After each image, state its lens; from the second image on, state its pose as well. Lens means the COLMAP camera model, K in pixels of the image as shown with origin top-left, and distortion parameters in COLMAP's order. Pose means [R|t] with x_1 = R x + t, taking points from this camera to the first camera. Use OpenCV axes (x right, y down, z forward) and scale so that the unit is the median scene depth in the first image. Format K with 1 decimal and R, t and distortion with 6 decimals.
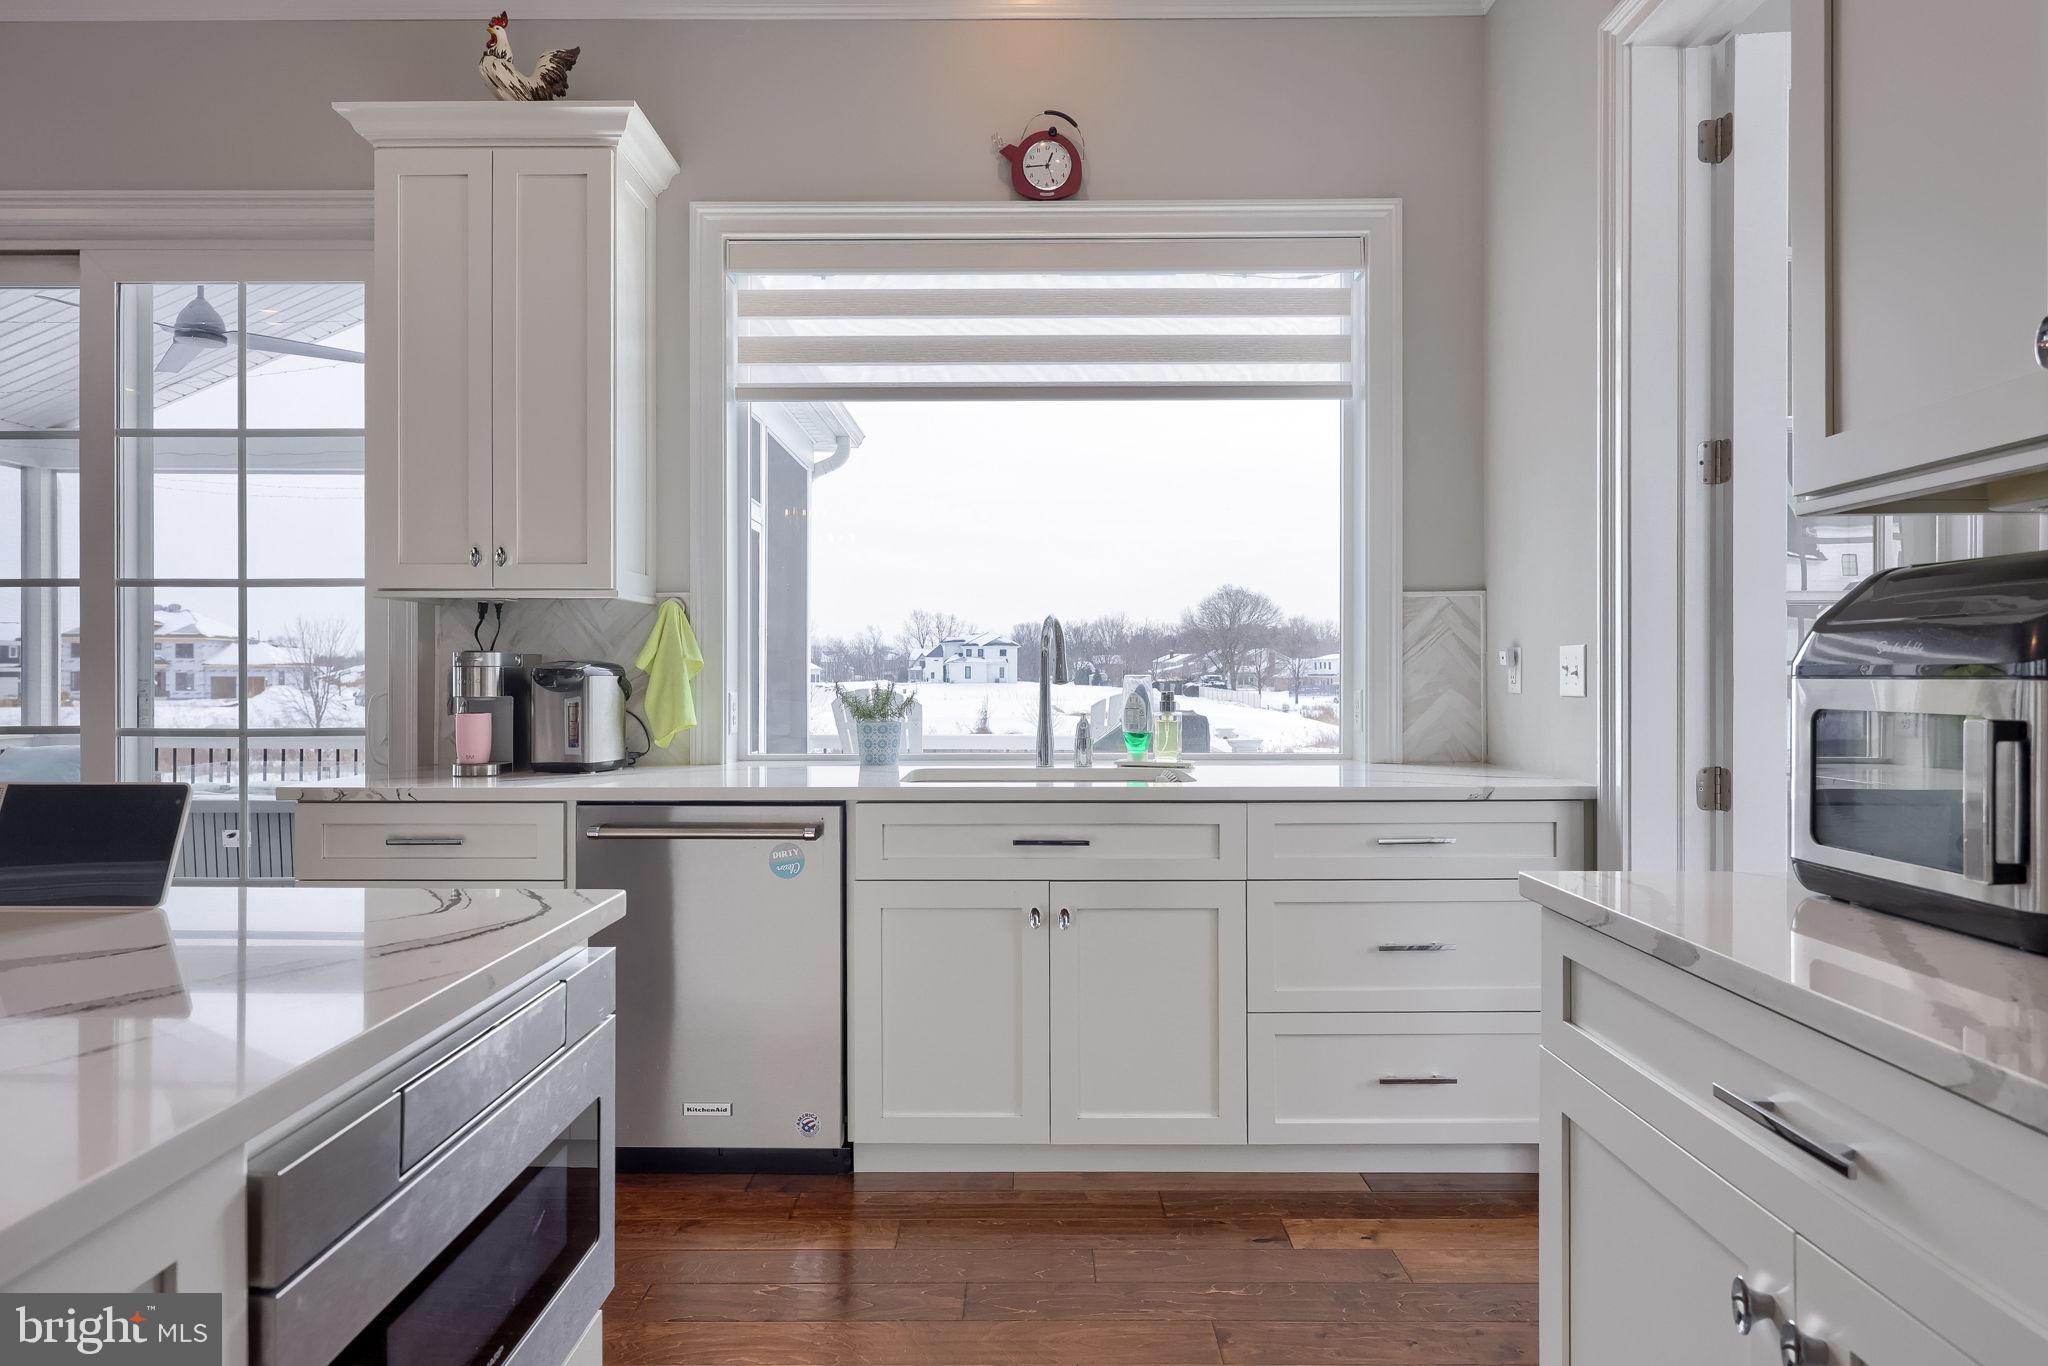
lens RADIAL K [[1124.2, 0, 1020.9], [0, 1124.2, 678.5], [0, 0, 1]] dist [-0.003847, -0.000162]
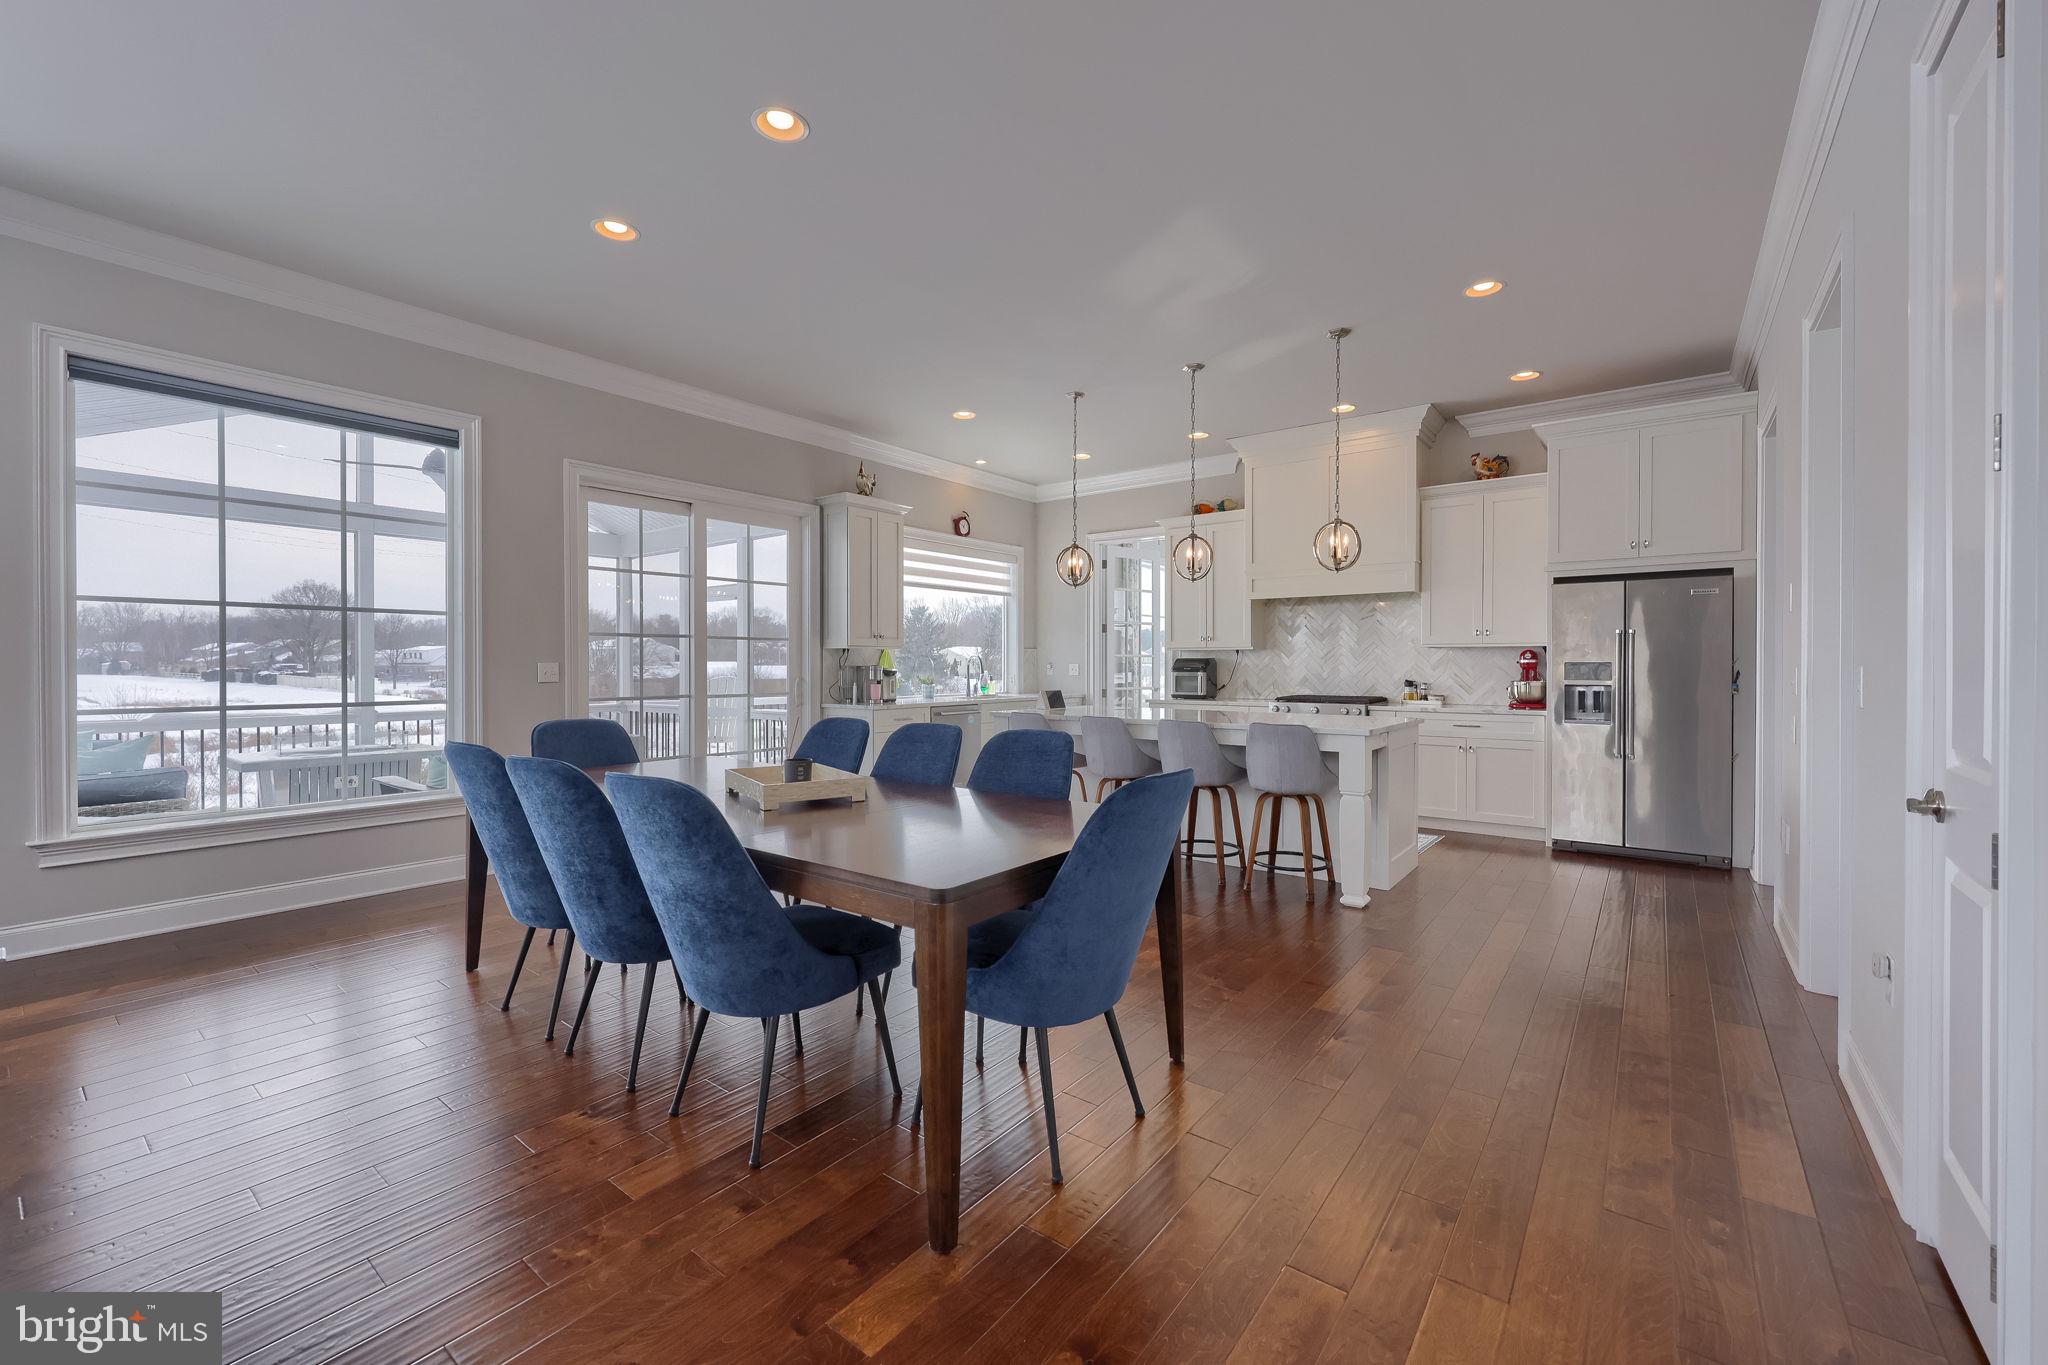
lens RADIAL K [[820.3, 0, 1014.4], [0, 820.3, 670.5], [0, 0, 1]] dist [-0.001584, -0.000120]
pose [[0.604580, -0.007355, 0.796510, -1.862557], [0.002599, 0.999970, 0.007262, -0.023009], [-0.796540, -0.002320, 0.604581, -0.660753]]
